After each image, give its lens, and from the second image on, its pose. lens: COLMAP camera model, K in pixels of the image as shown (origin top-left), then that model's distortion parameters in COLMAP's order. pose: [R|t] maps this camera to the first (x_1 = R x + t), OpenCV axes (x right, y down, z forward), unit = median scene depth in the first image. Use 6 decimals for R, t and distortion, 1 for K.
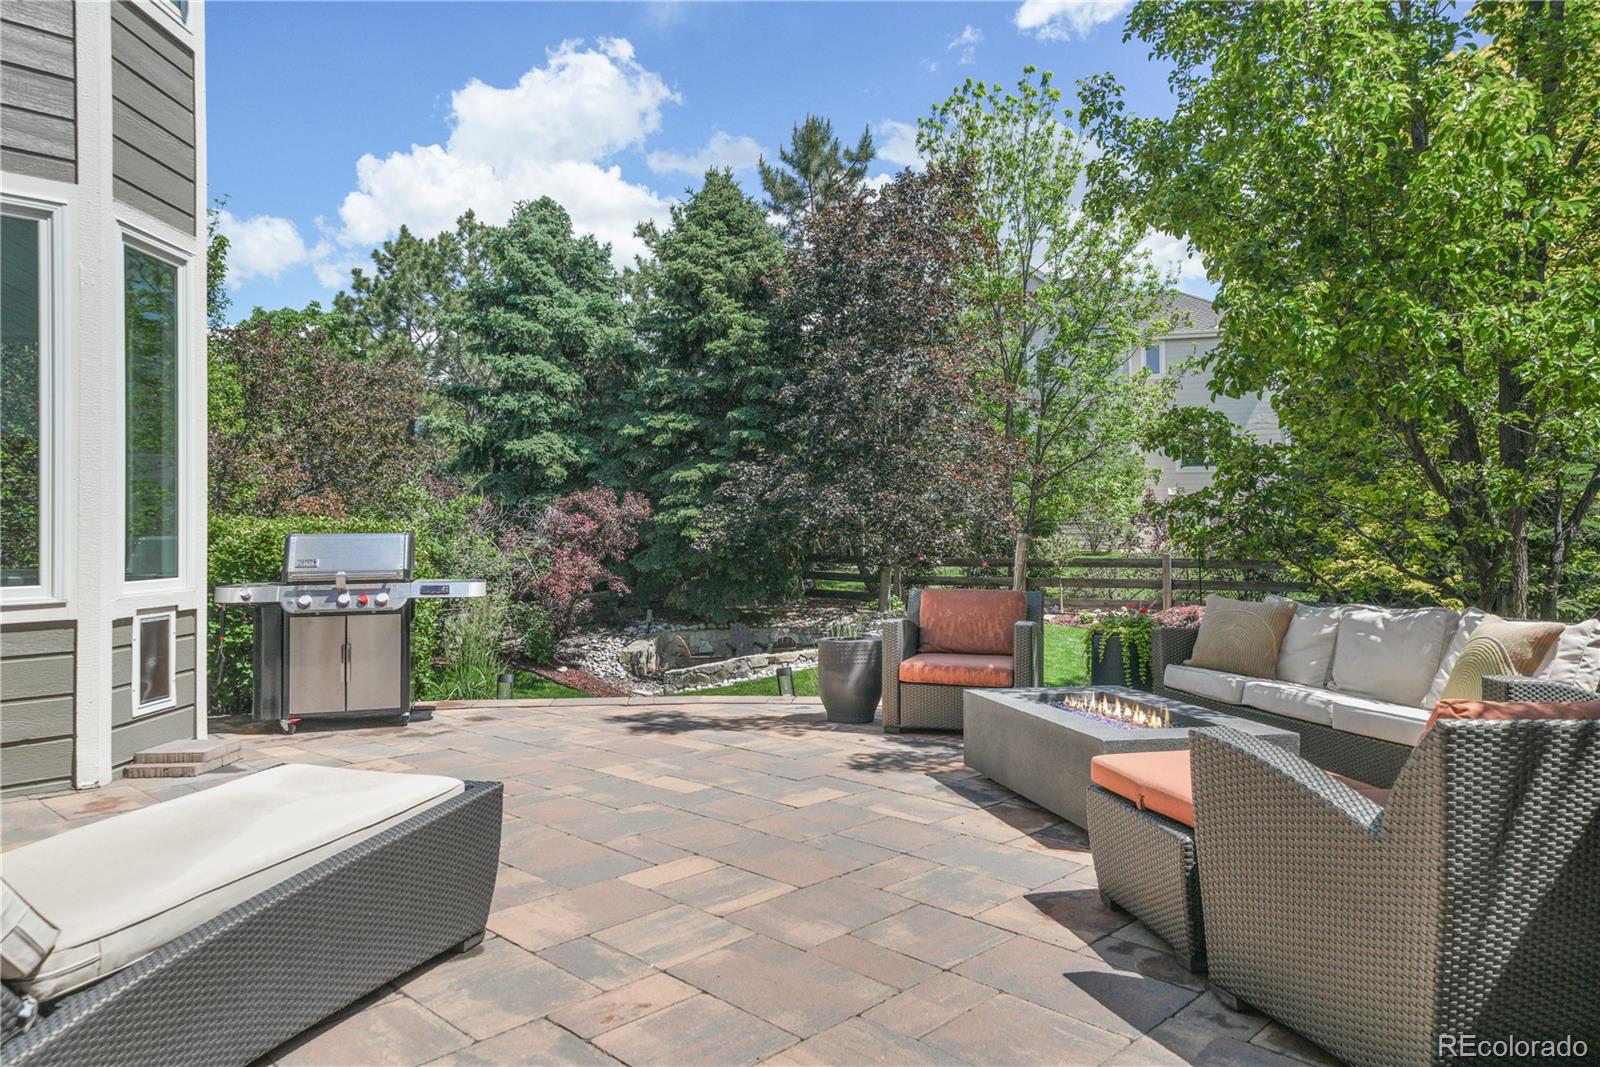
lens RADIAL K [[1108.6, 0, 800.0], [0, 1108.6, 533.5], [0, 0, 1]] dist [0.074498, 0.000496]
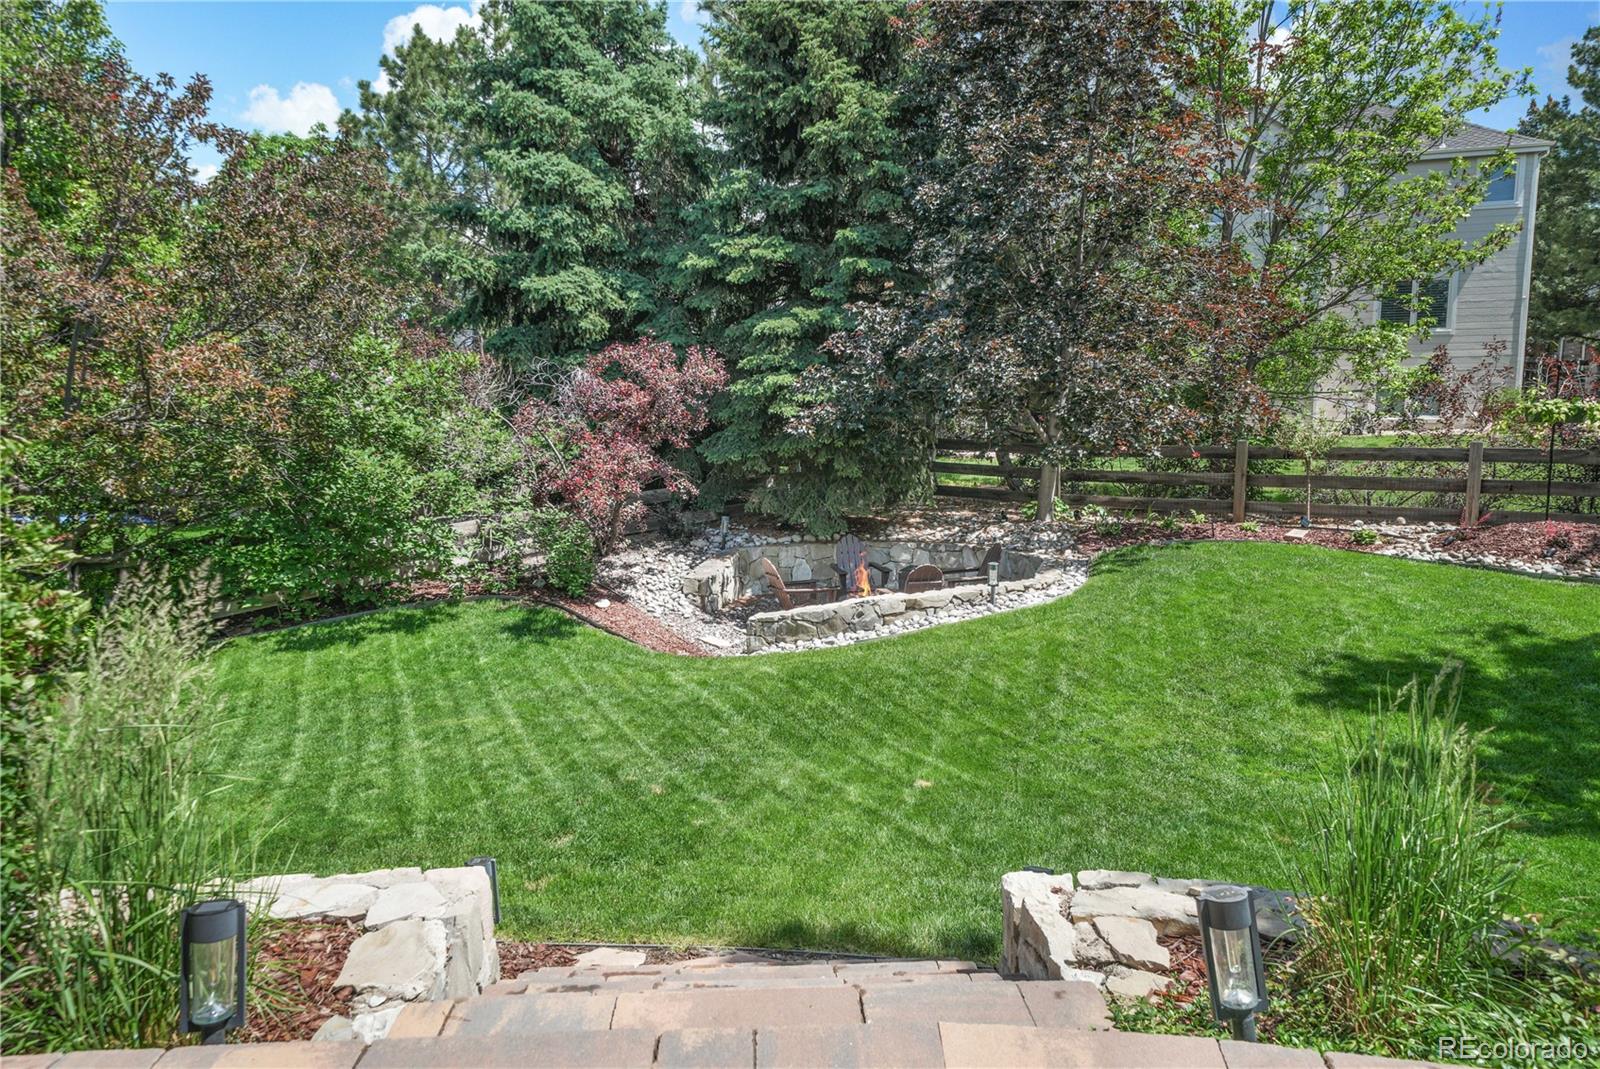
lens RADIAL K [[1111.9, 0, 846.3], [0, 1111.9, 542.2], [0, 0, 1]] dist [0.032625, -0.002418]
pose [[0.999670, 0.007084, -0.024678, -0.038892], [-0.004182, 0.993269, 0.115751, 0.001194], [0.025332, -0.115610, 0.992972, 0.284763]]
